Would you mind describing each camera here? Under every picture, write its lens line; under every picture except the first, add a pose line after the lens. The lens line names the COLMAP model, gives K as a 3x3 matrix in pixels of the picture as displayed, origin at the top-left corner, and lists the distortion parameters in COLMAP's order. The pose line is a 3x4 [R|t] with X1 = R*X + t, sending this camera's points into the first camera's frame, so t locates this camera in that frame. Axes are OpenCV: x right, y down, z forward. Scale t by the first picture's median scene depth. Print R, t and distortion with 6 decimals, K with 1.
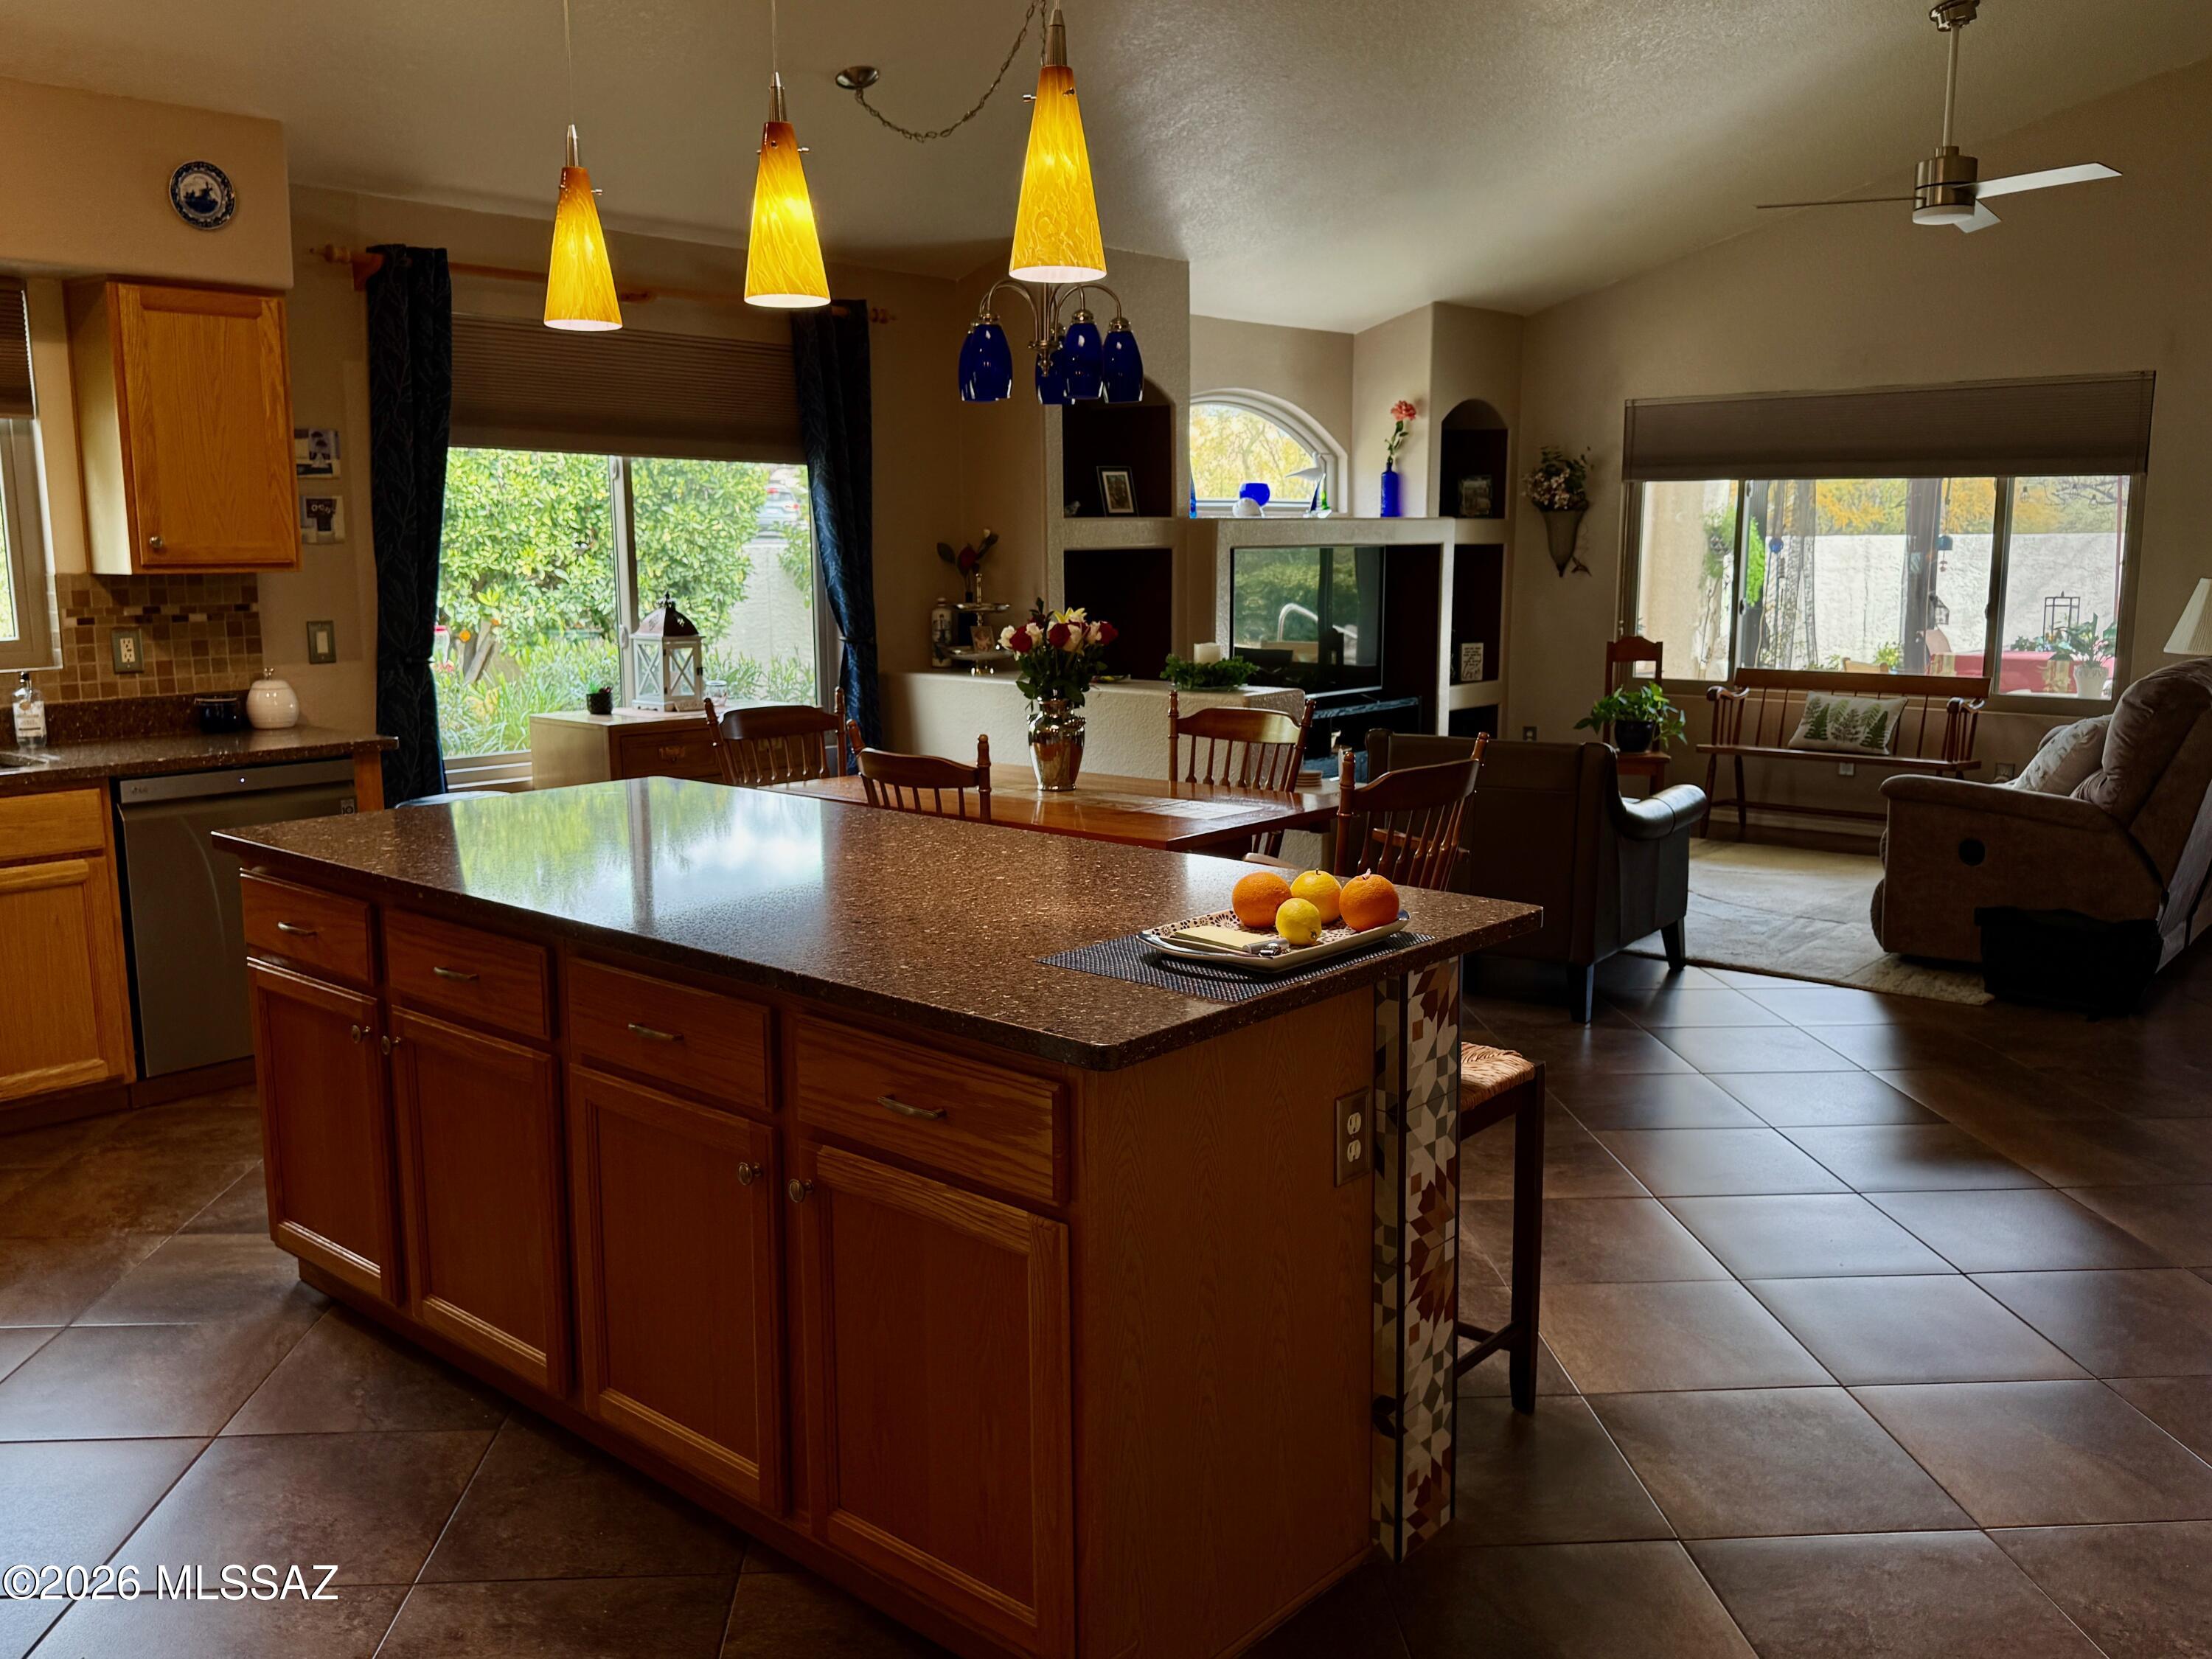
lens RADIAL K [[1817.6, 0, 1107.0], [0, 1817.6, 826.7], [0, 0, 1]] dist [0.006858, 0.001966]
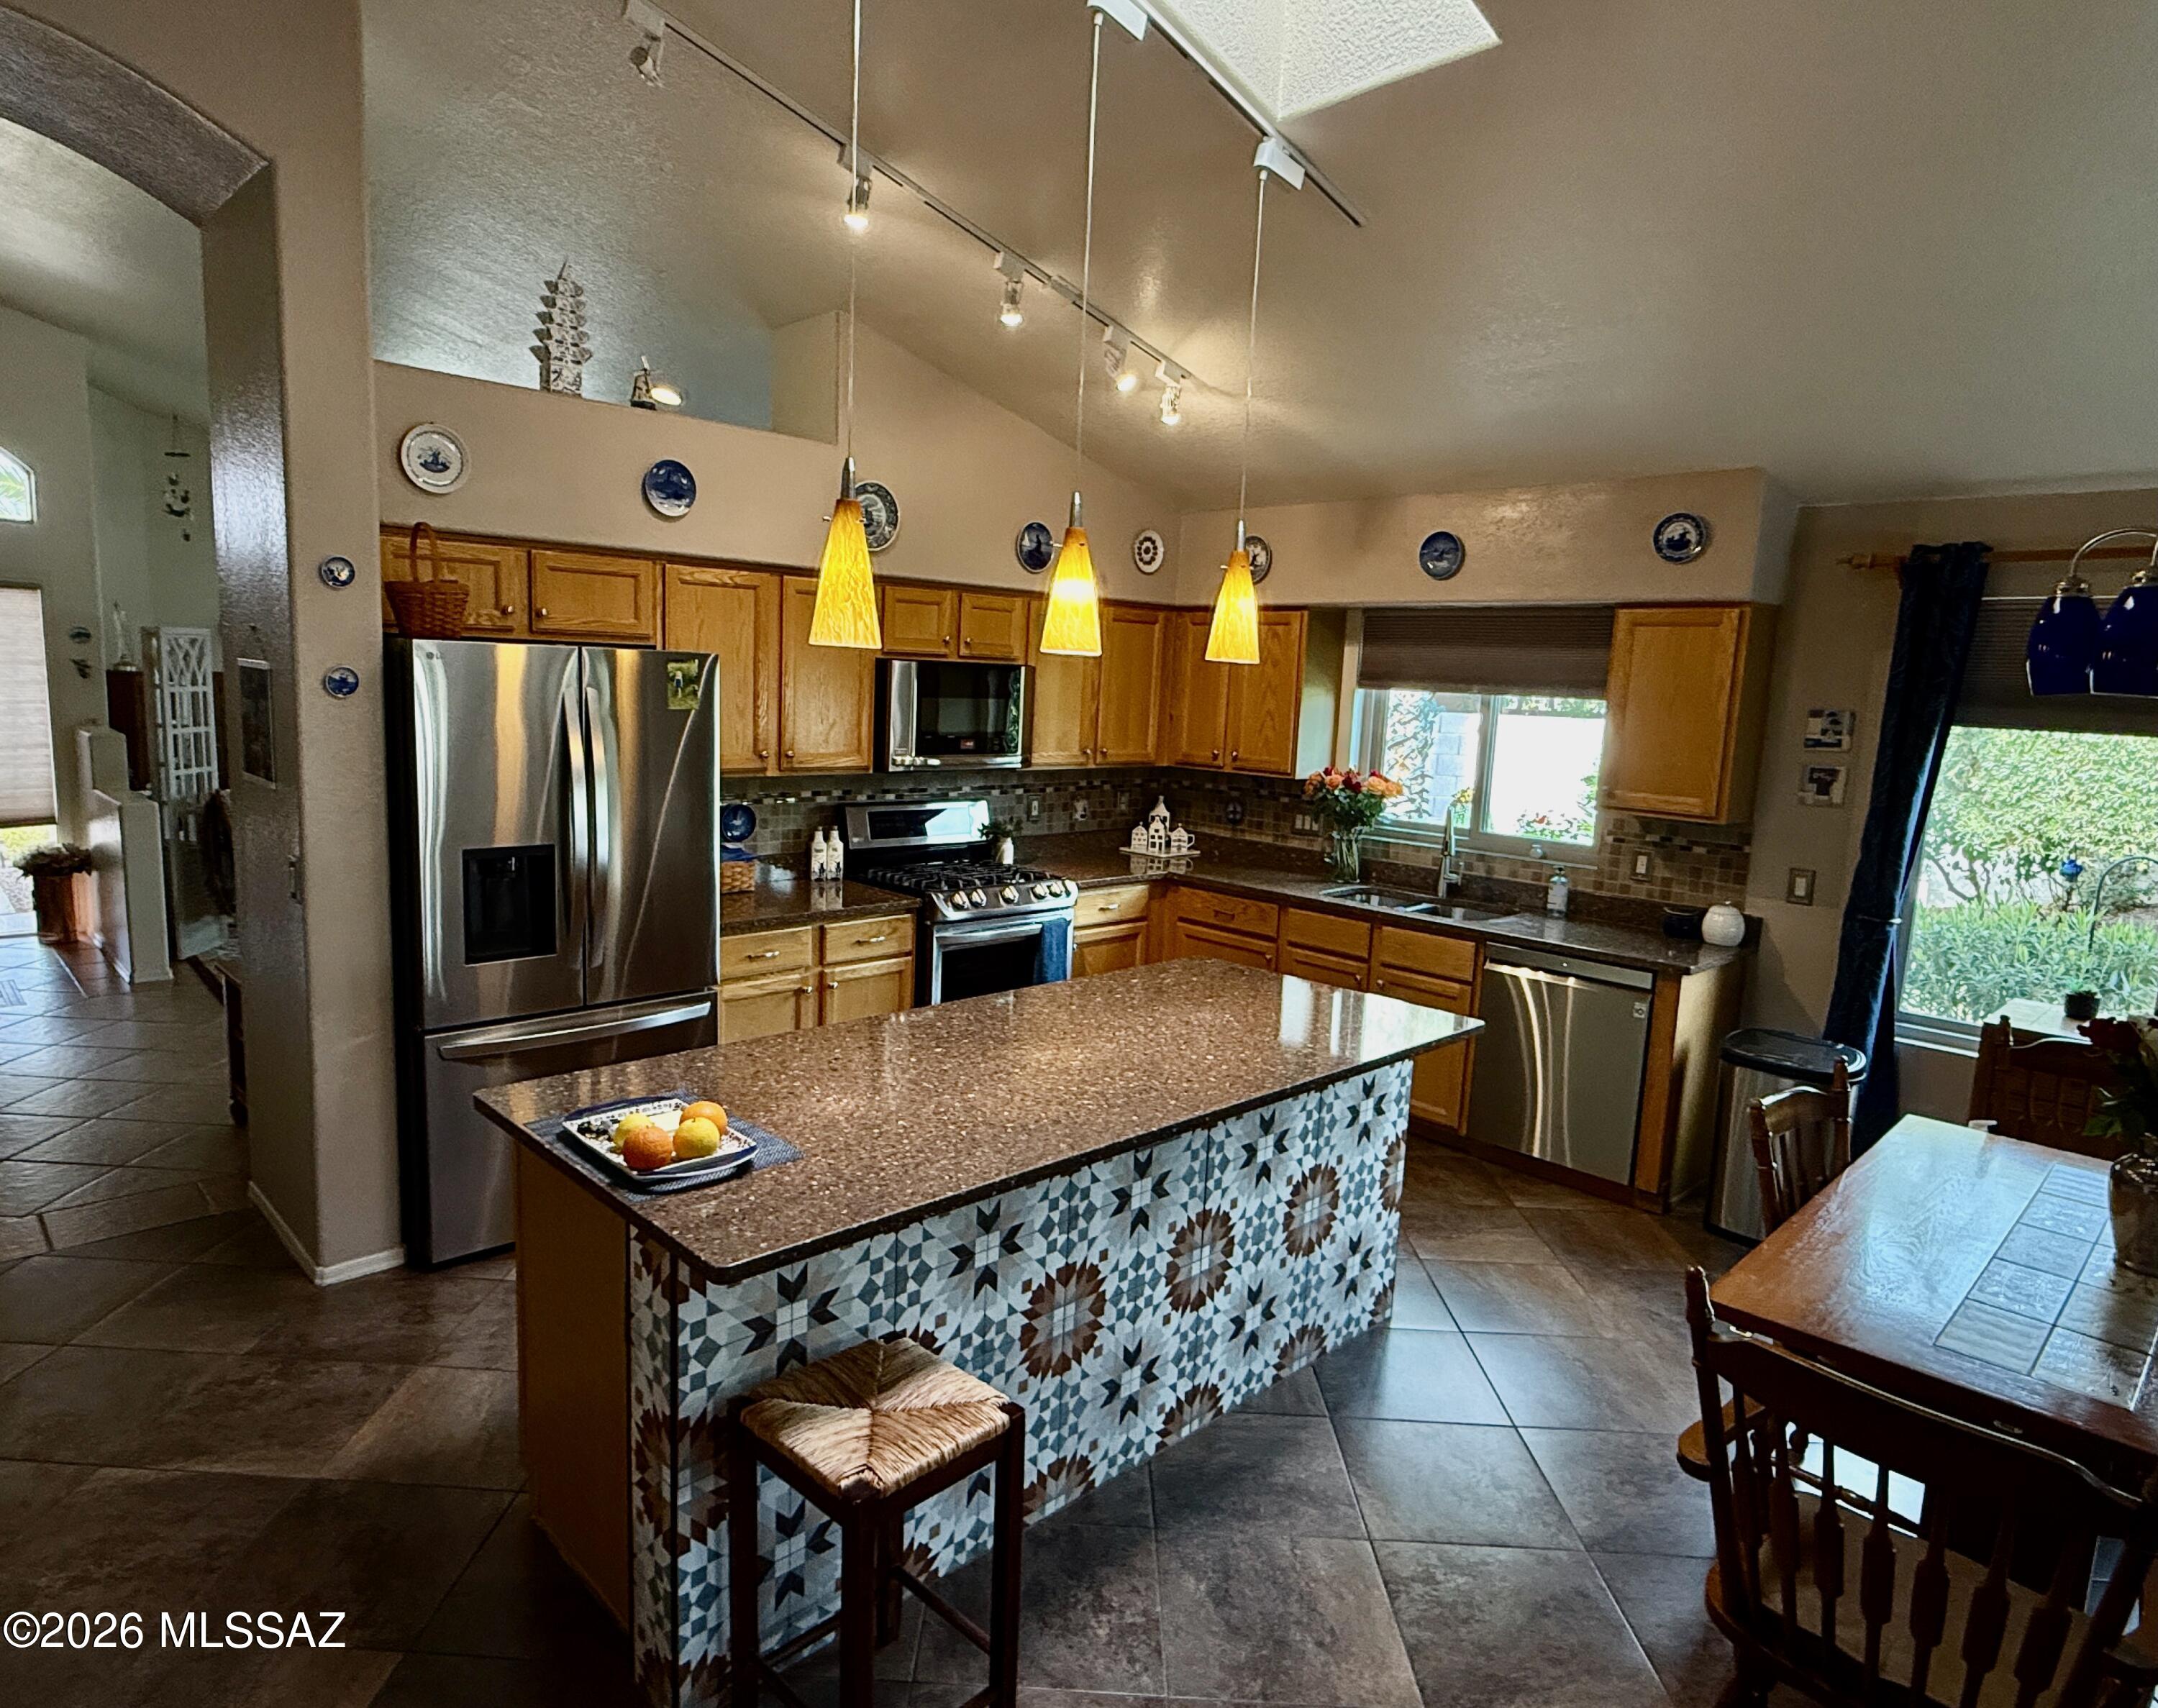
lens RADIAL K [[1251.9, 0, 1079.5], [0, 1251.9, 860.1], [0, 0, 1]] dist [0.001262, 0.000461]
pose [[-0.075252, 0.137930, -0.987579, 0.426320], [-0.205516, 0.966979, 0.150712, -0.151124], [0.975756, 0.214305, -0.044420, 0.600851]]
